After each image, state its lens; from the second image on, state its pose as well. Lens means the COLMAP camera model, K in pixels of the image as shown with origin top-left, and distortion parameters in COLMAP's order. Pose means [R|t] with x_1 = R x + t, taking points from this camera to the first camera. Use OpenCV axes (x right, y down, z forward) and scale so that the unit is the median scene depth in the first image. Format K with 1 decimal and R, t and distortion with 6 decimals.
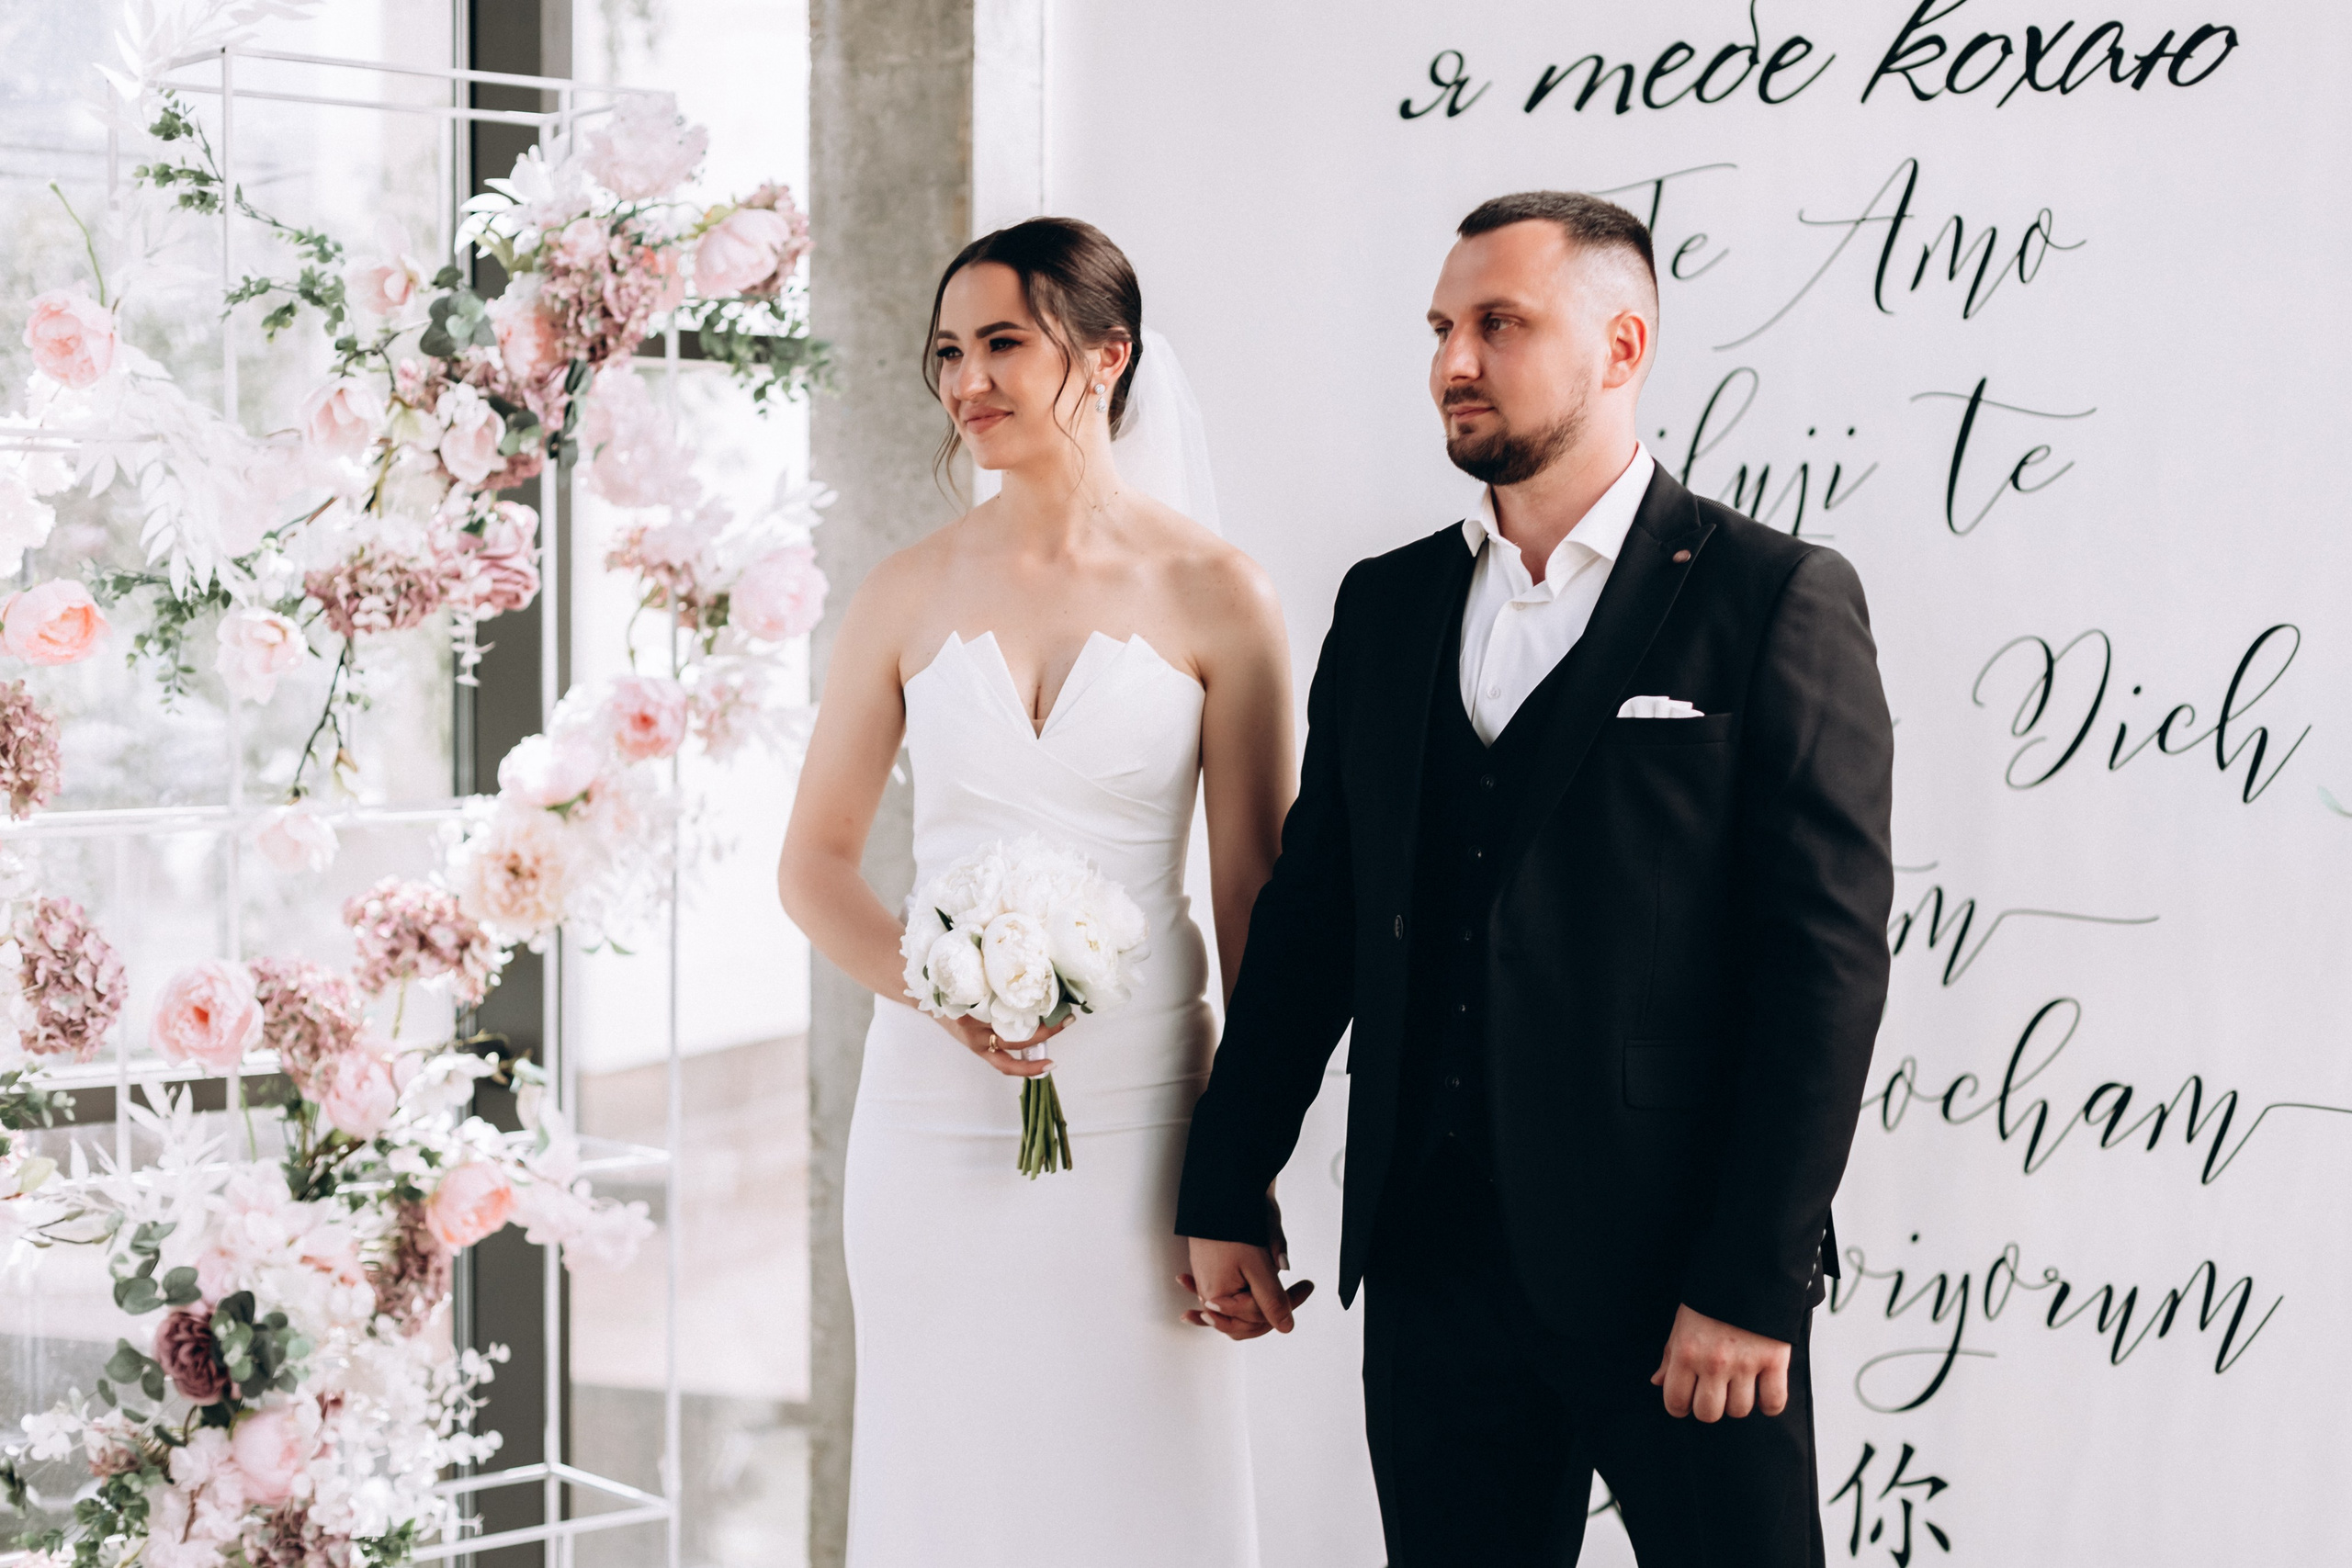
lens RADIAL K [[3511.8, 0, 1148.0], [0, 3511.8, 776.9], [0, 0, 1]] dist [-0.004947, -0.067270]
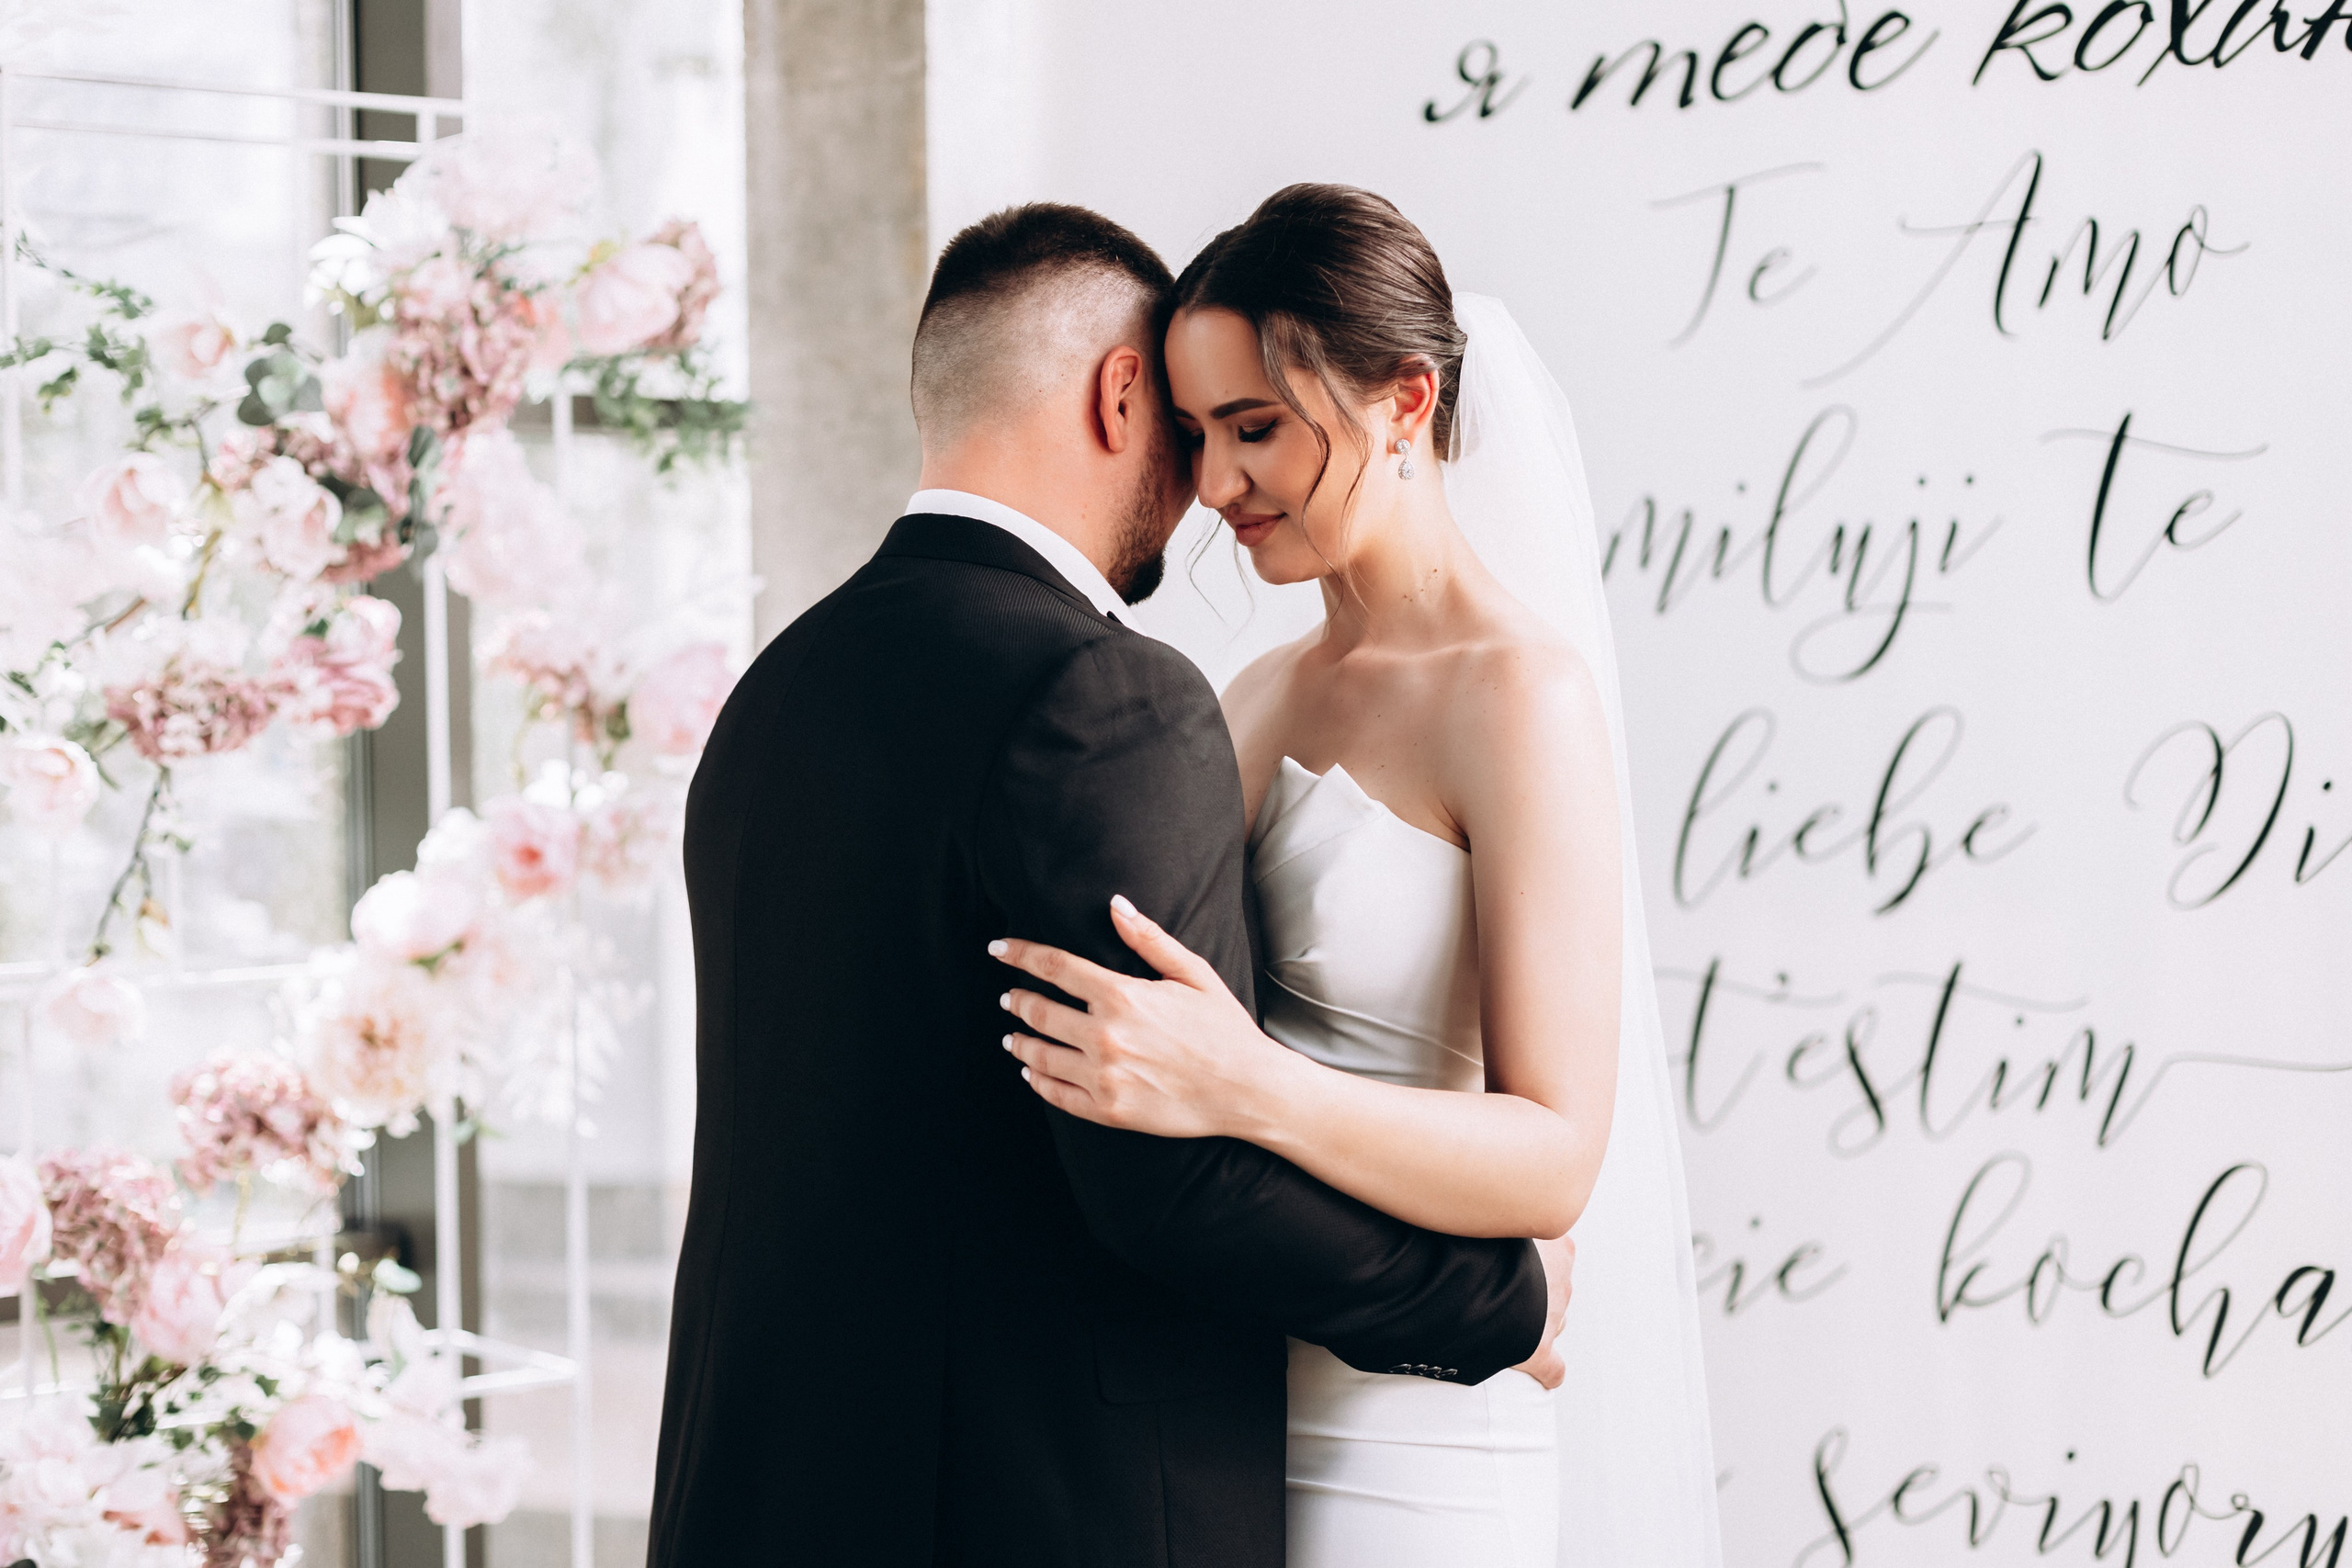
lens RADIAL K [[3548.9, 0, 1108.7], [0, 3548.9, 757.2], [0, 0, 1]] dist [-0.004606, -0.084833]
pose [[0.998668, -0.018916, -0.048008, 0.037342], [0.017581, 0.999451, -0.028096, -0.013226], [0.048513, 0.027215, 0.998452, 0.159874]]
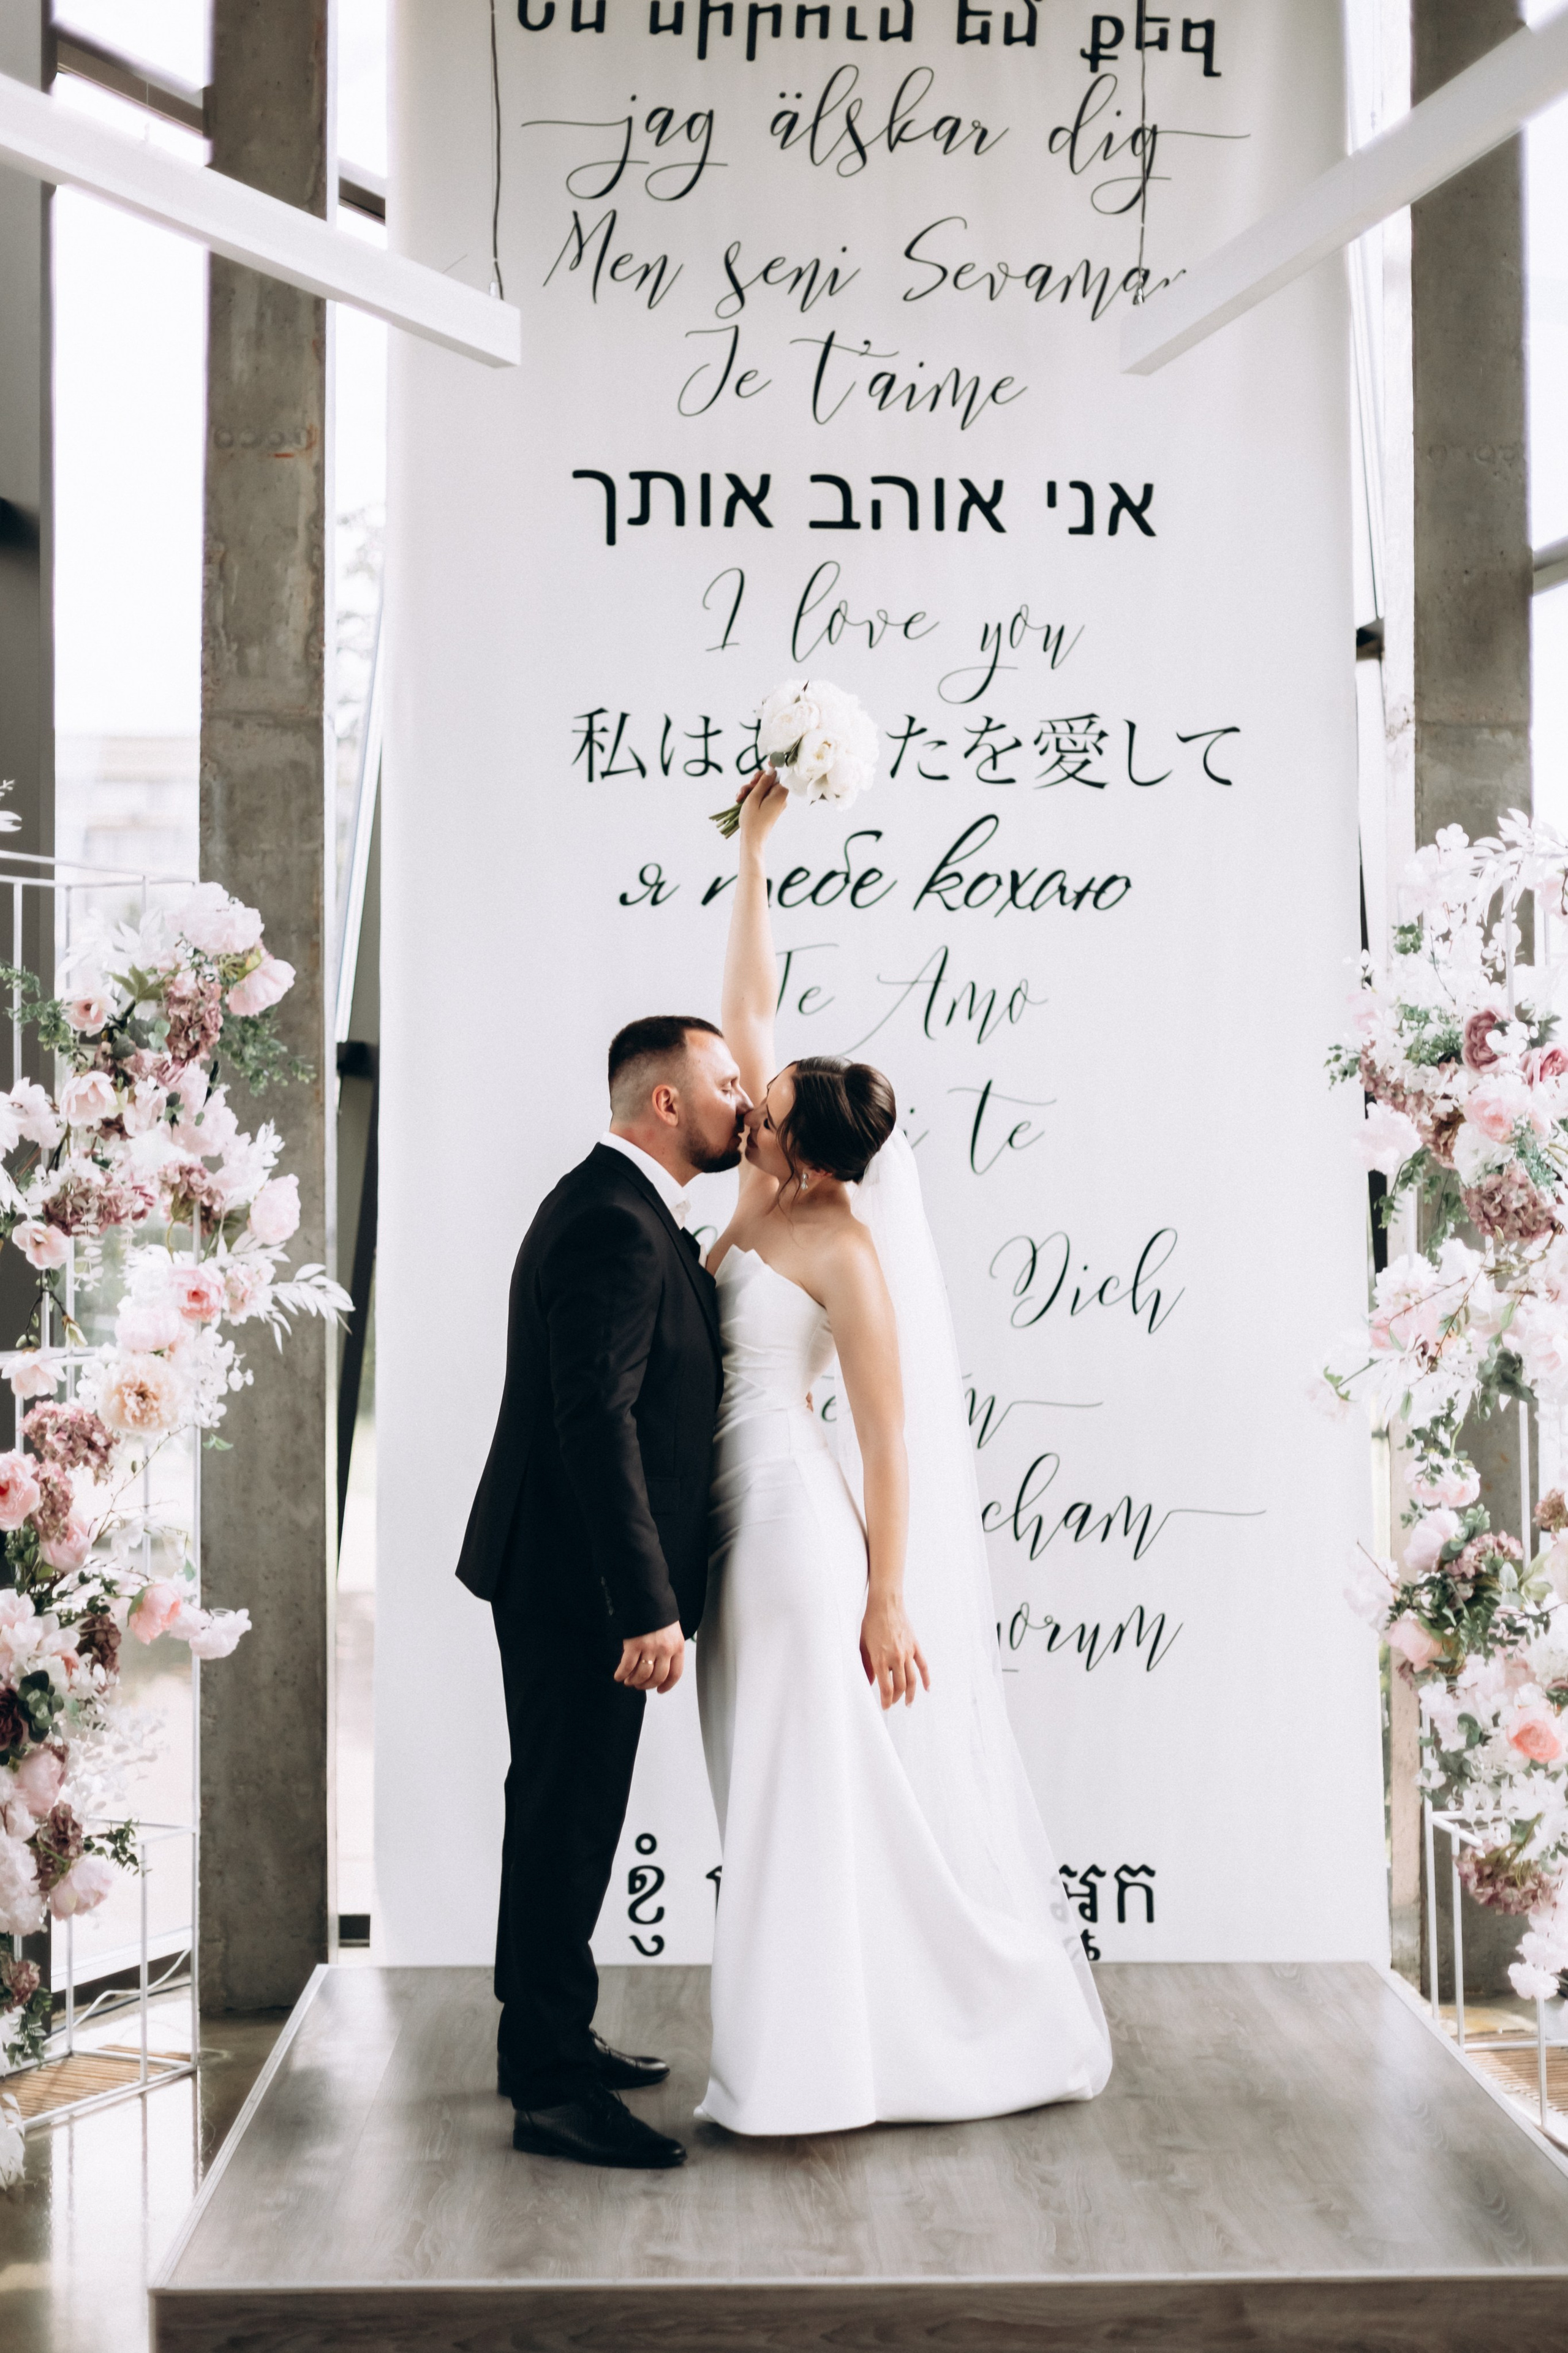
lens RADIAL K [[3407.7, 0, 771.5], [0, 3407.7, 1191.9], [0, 0, 1]] dist [-0.003425, -0.033107]
pose [[0.924052, 0.001577, 0.382264, -0.484755], [0.017923, 0.998713, -0.047447, 0.013787], [-0.381846, 0.050694, 0.922834, -0.452924]]
